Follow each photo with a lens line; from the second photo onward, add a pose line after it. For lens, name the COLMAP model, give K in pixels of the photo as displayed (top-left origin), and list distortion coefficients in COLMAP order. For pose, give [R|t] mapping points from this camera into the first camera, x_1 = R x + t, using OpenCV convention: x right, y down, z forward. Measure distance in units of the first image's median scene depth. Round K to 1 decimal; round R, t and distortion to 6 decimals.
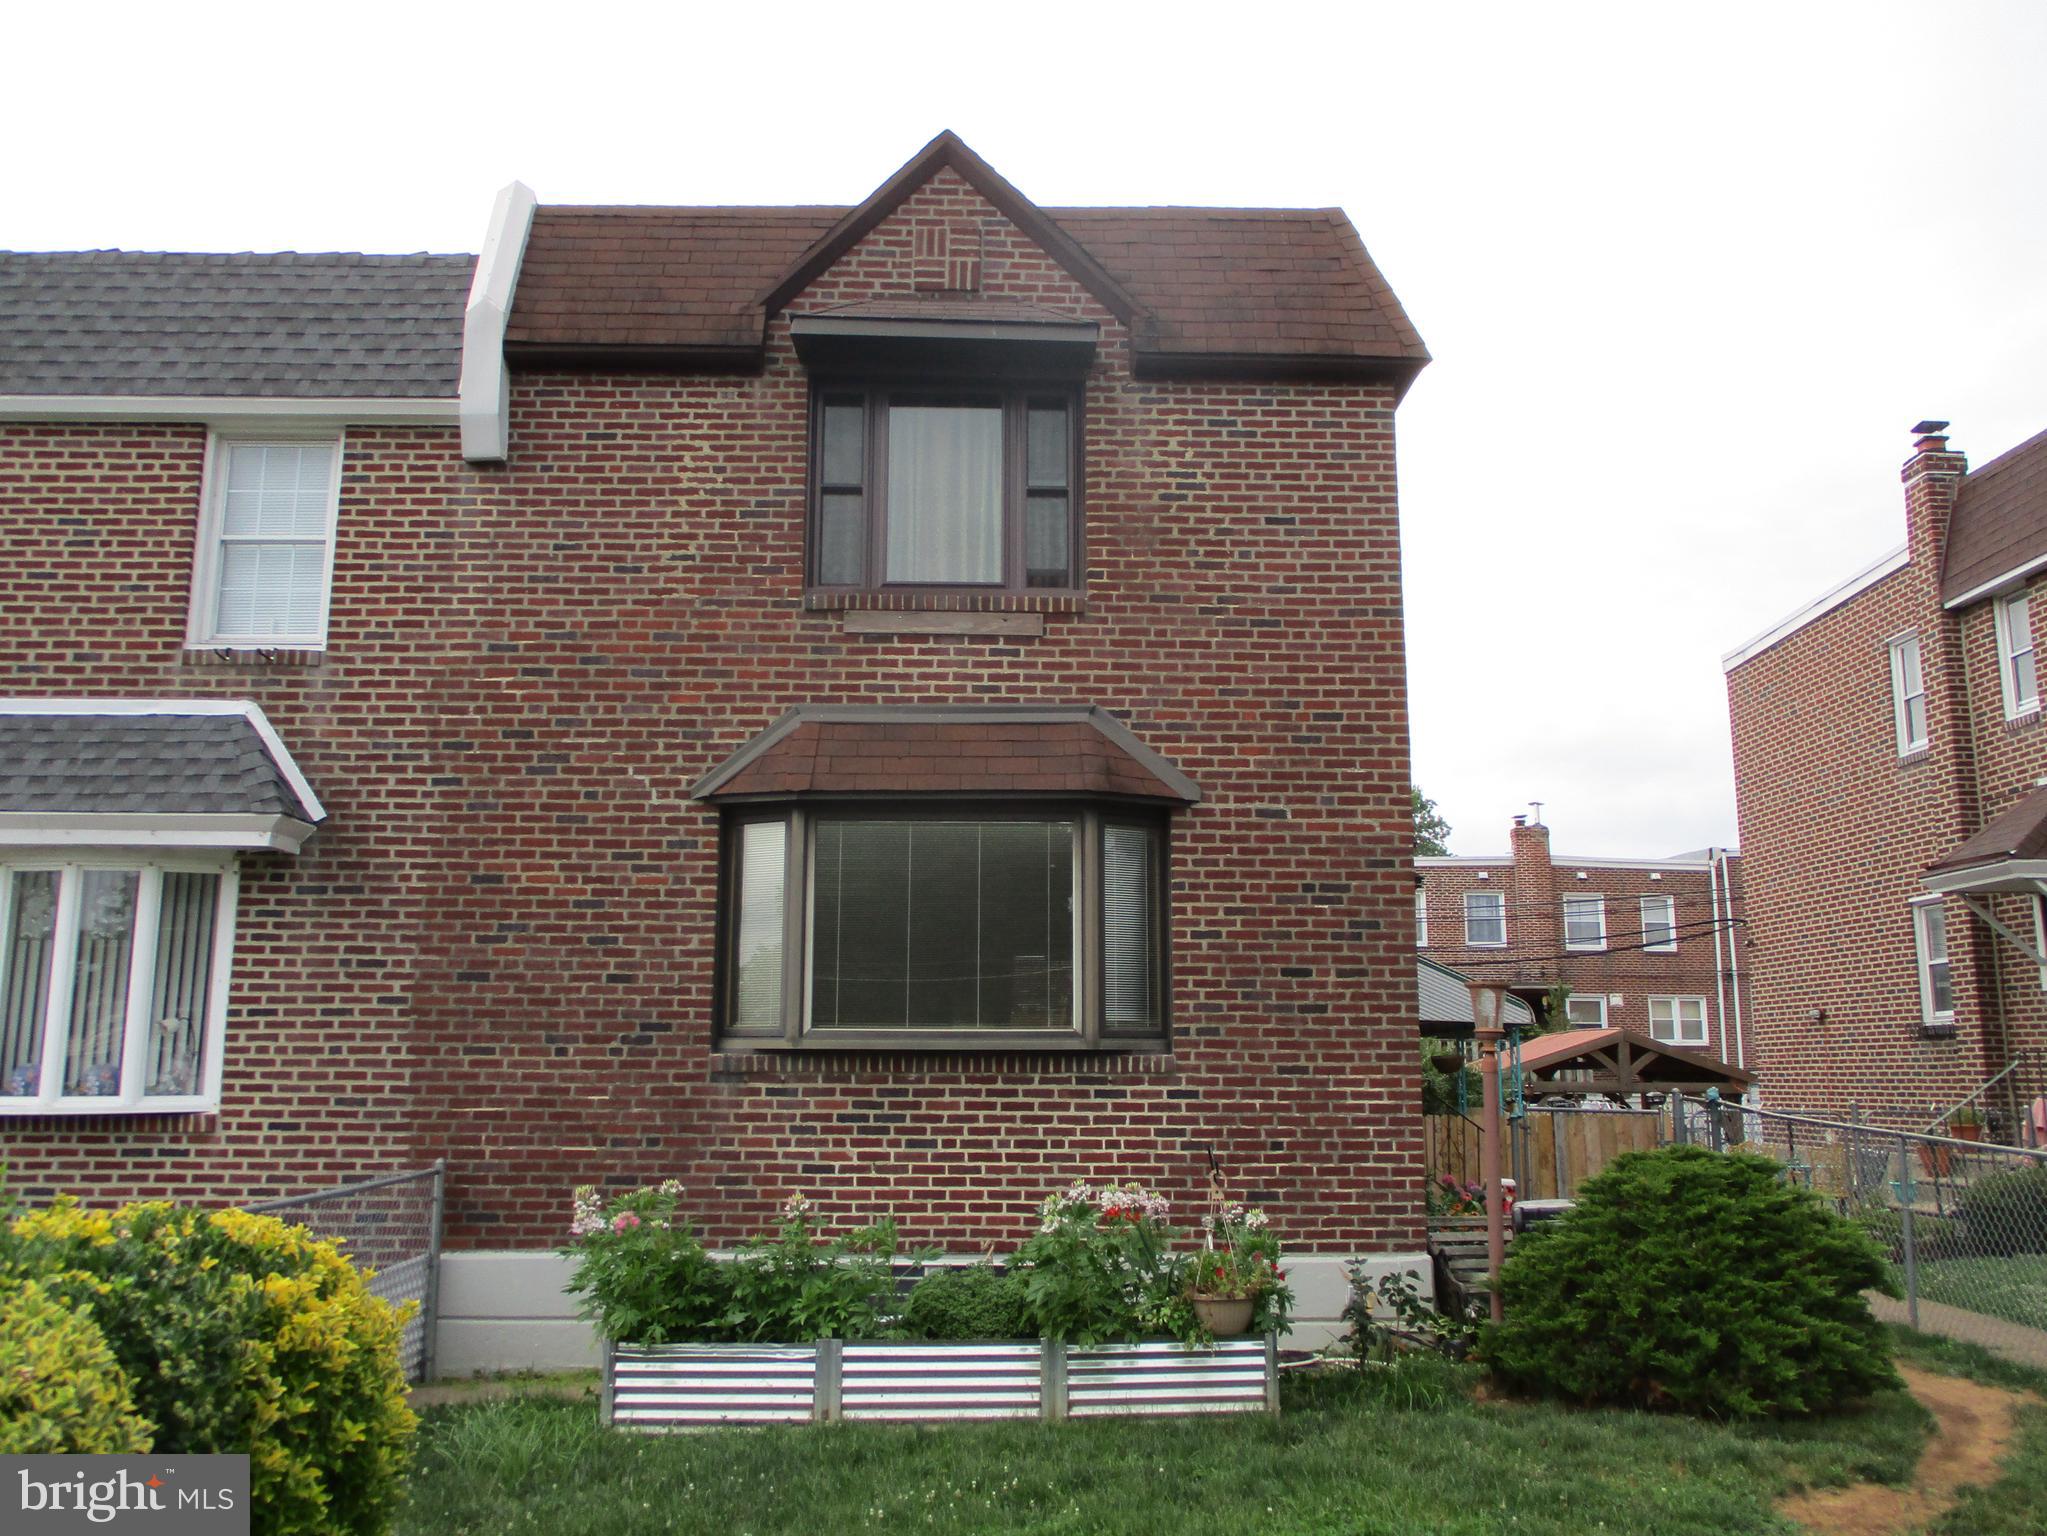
lens RADIAL K [[1727.0, 0, 1041.9], [0, 1727.0, 738.1], [0, 0, 1]] dist [-0.029270, 0.016538]
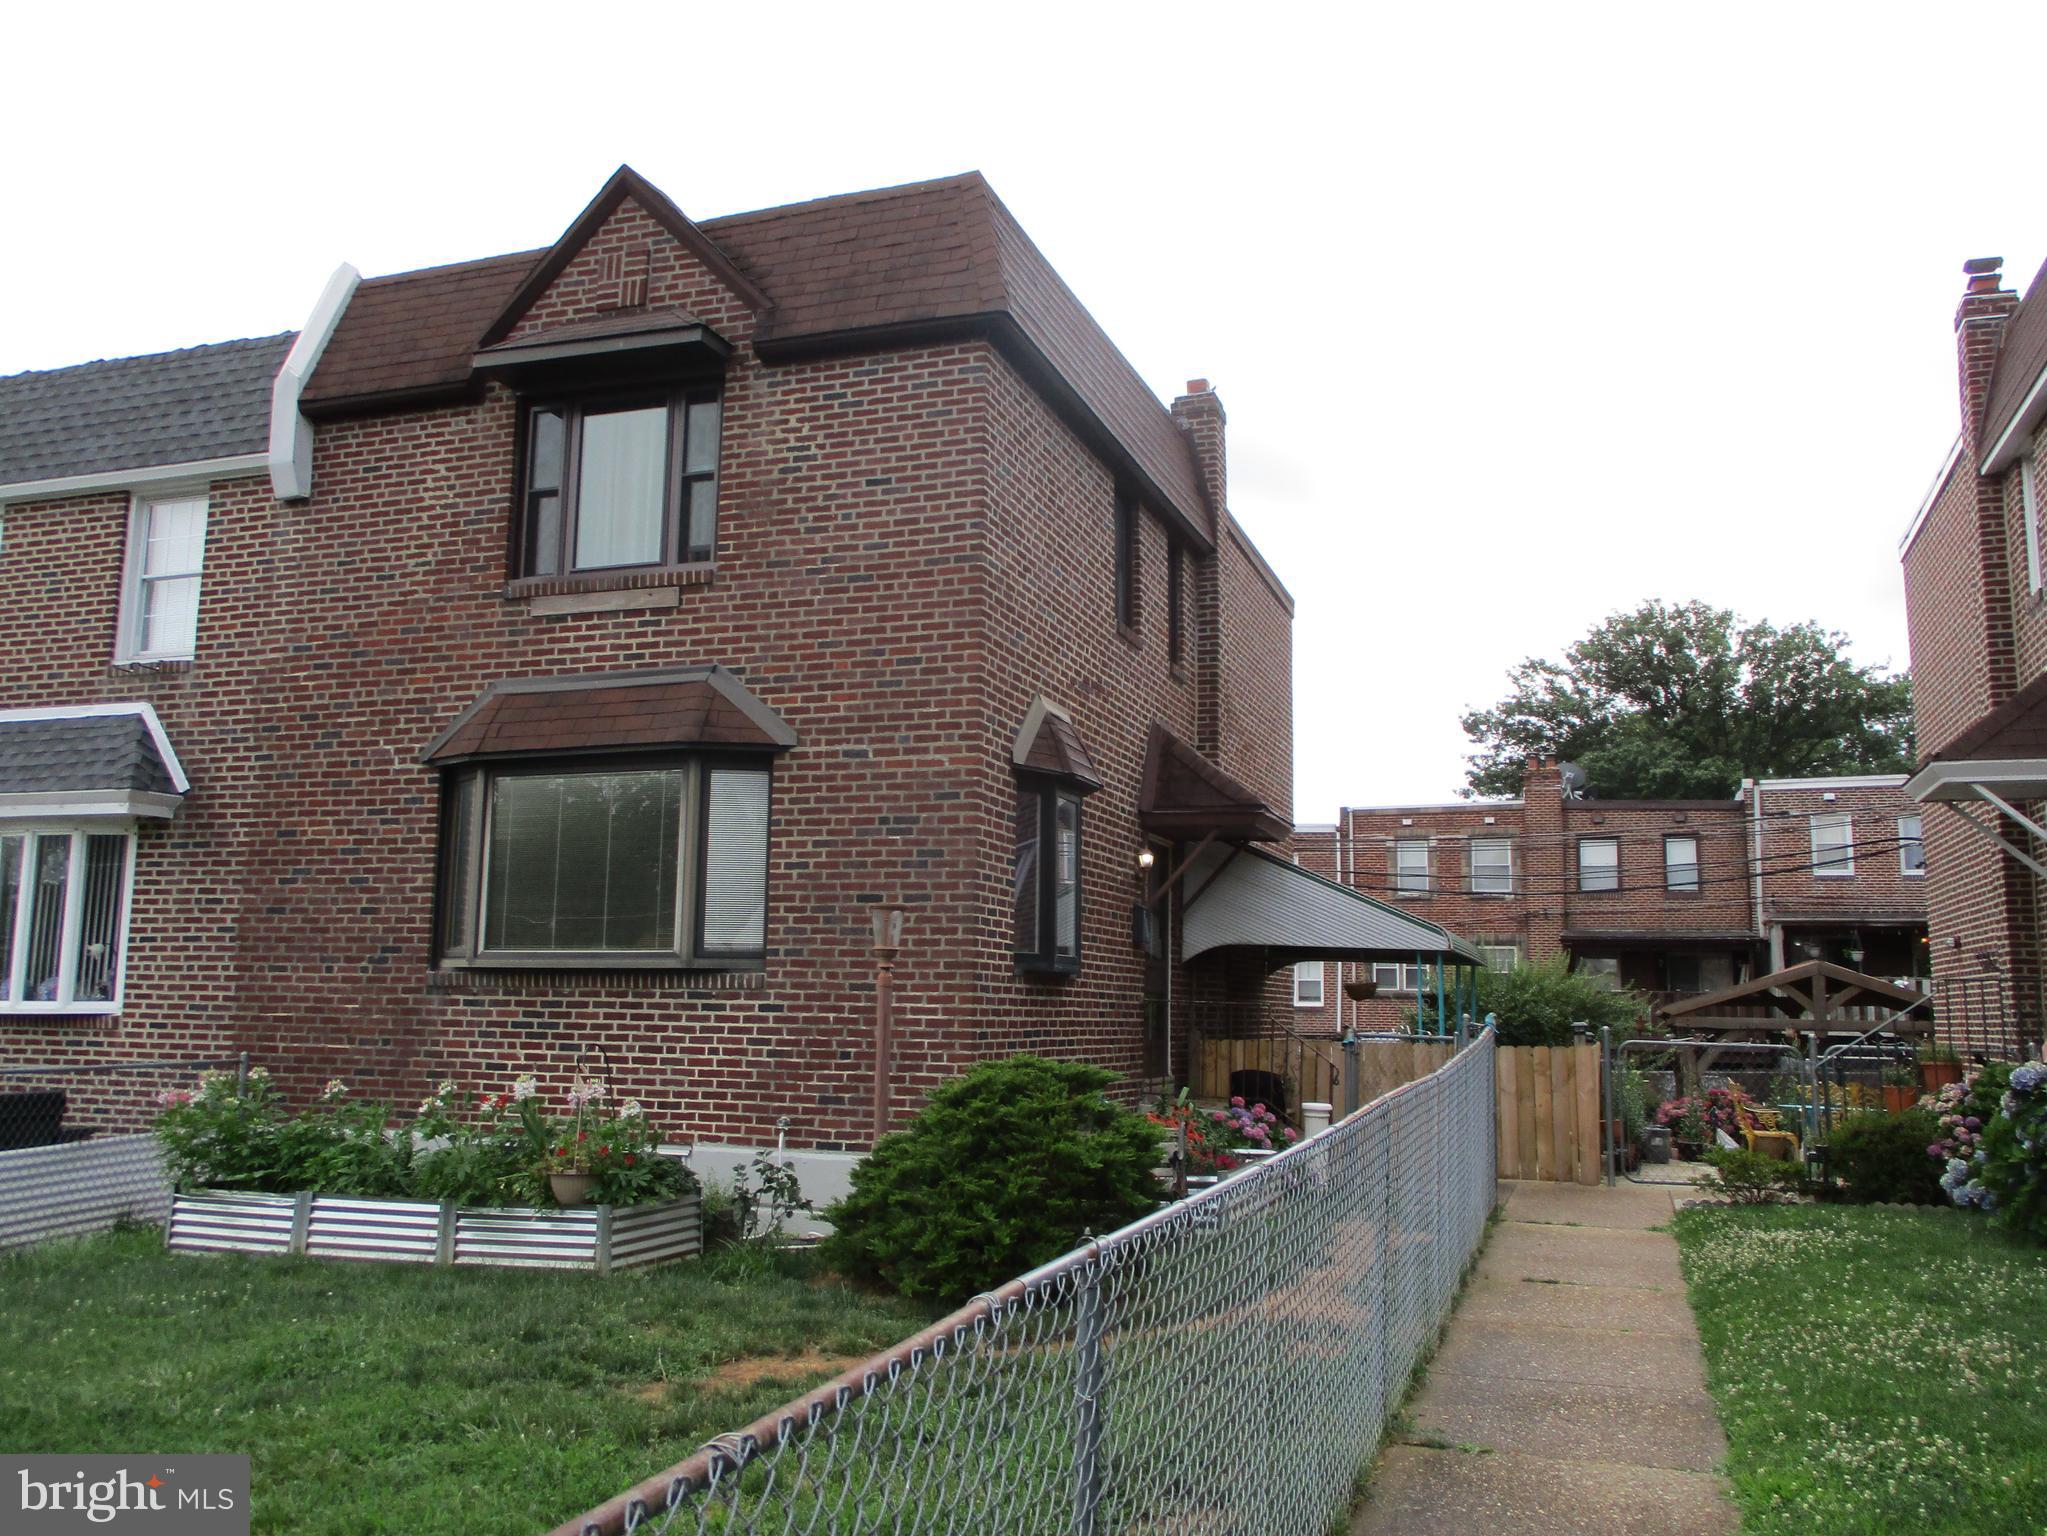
lens RADIAL K [[1727.0, 0, 1019.1], [0, 1727.0, 731.9], [0, 0, 1]] dist [-0.029270, 0.016538]
pose [[0.932836, -0.048452, -0.357029, 0.624934], [0.059464, 0.998032, 0.019925, 0.014432], [0.355361, -0.039817, 0.933881, 0.018002]]
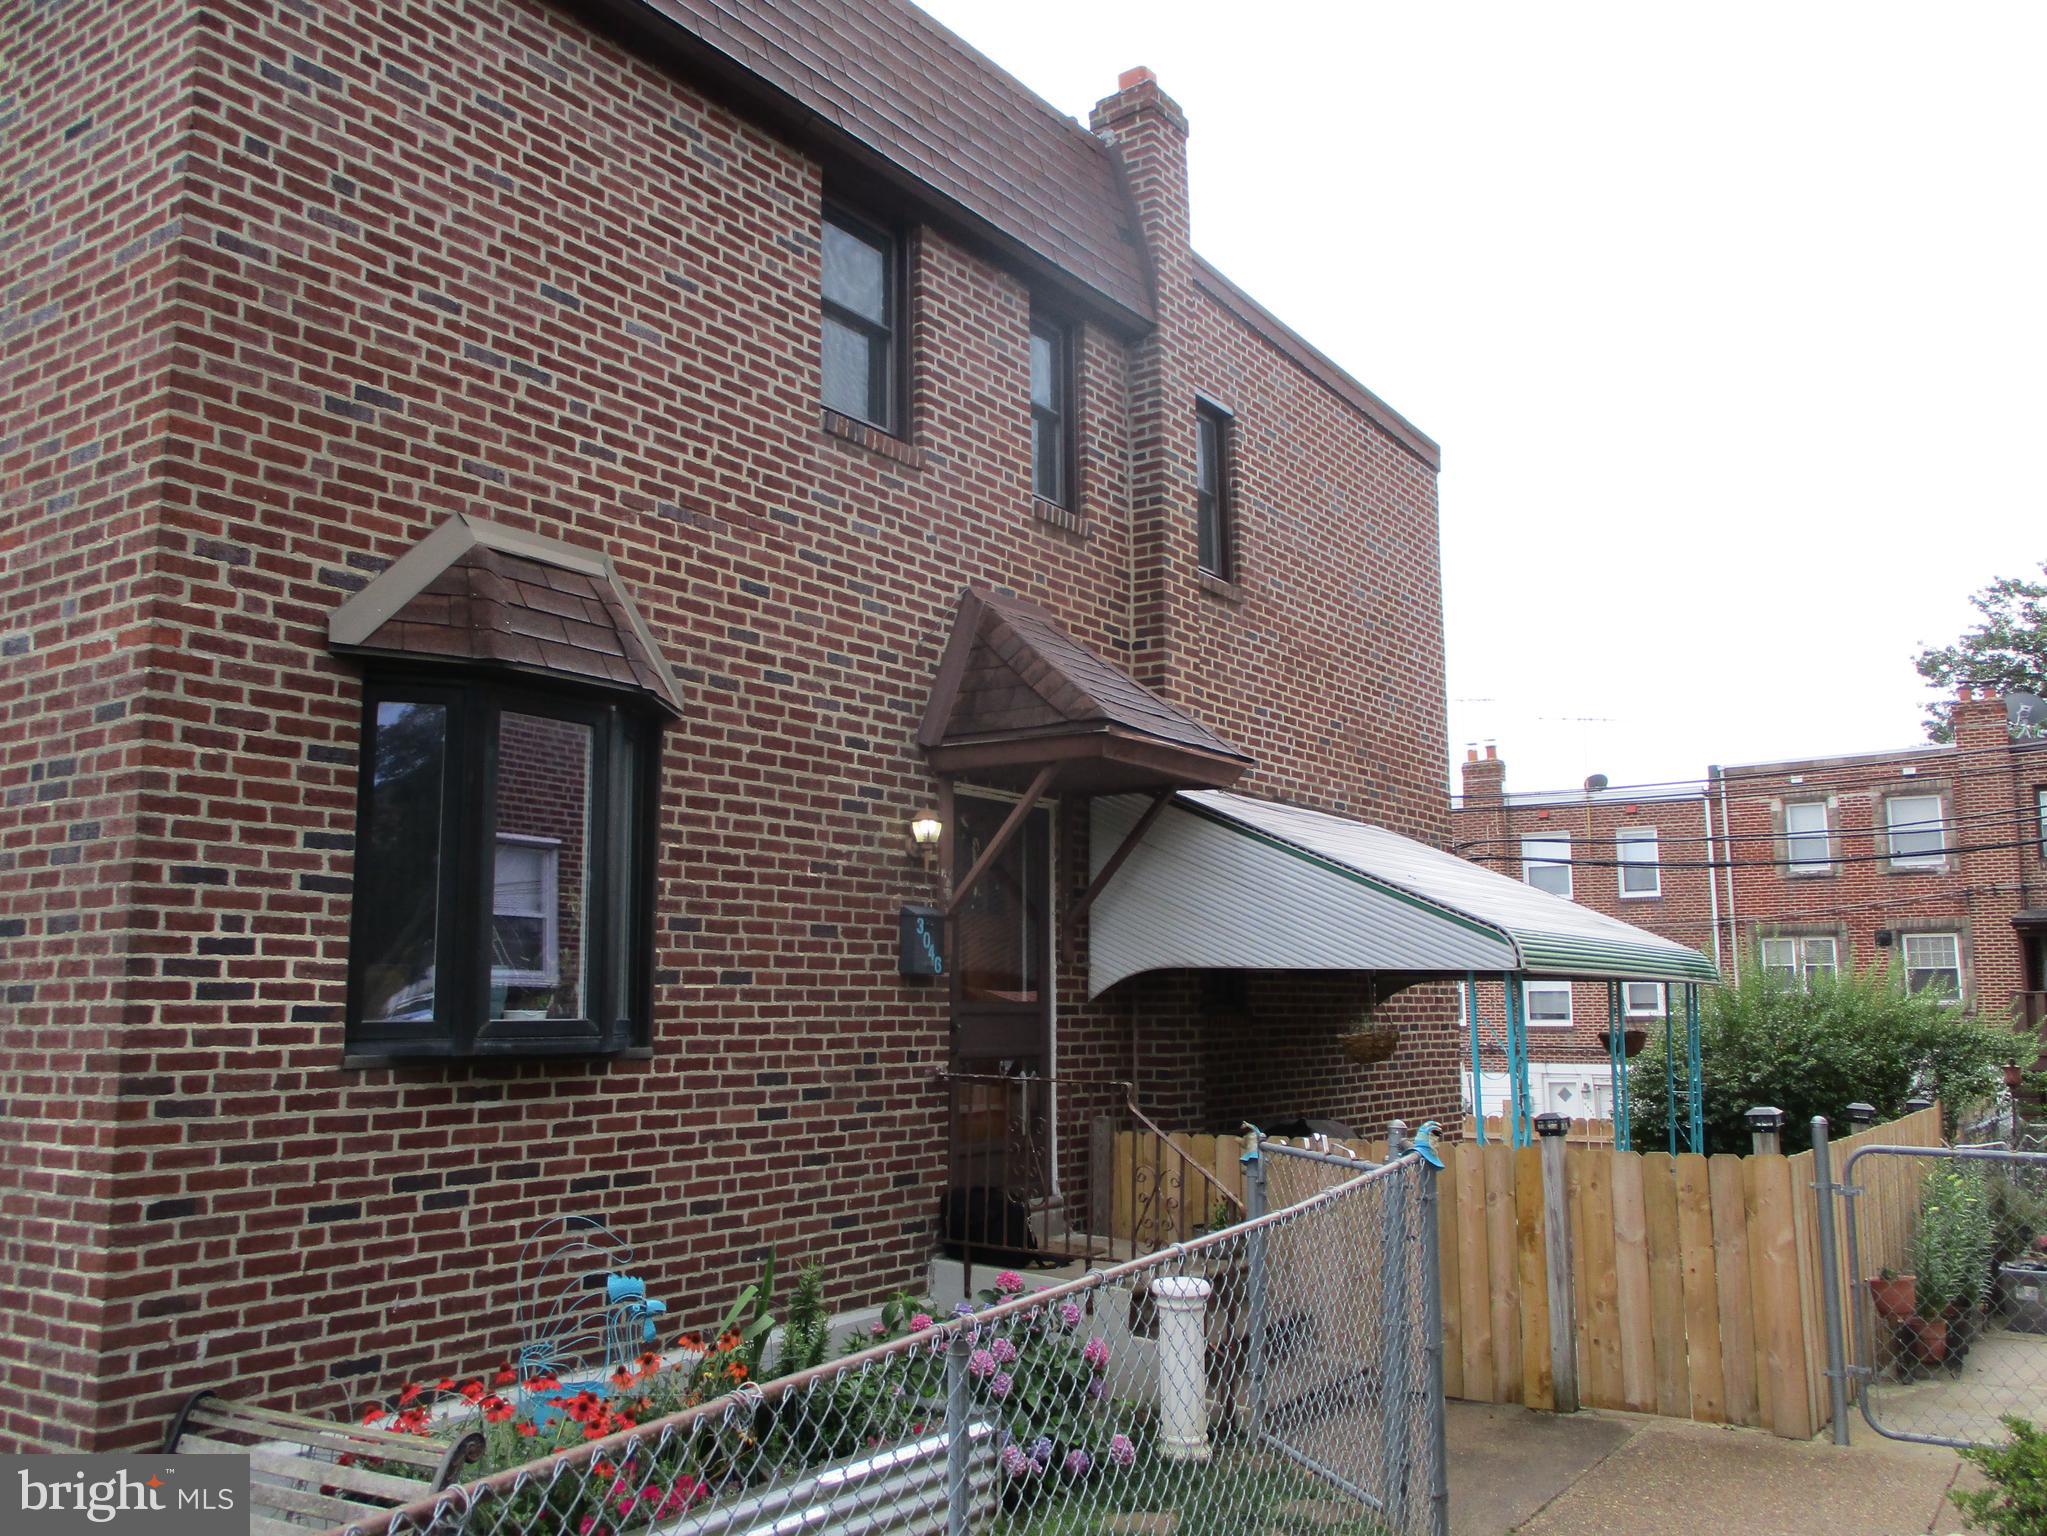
lens RADIAL K [[1727.0, 0, 1018.9], [0, 1727.0, 743.1], [0, 0, 1]] dist [-0.029270, 0.016538]
pose [[0.806435, -0.102430, -0.582384, 0.720581], [0.125591, 0.992082, -0.000581, 0.118749], [0.577832, -0.072674, 0.812914, 0.741362]]
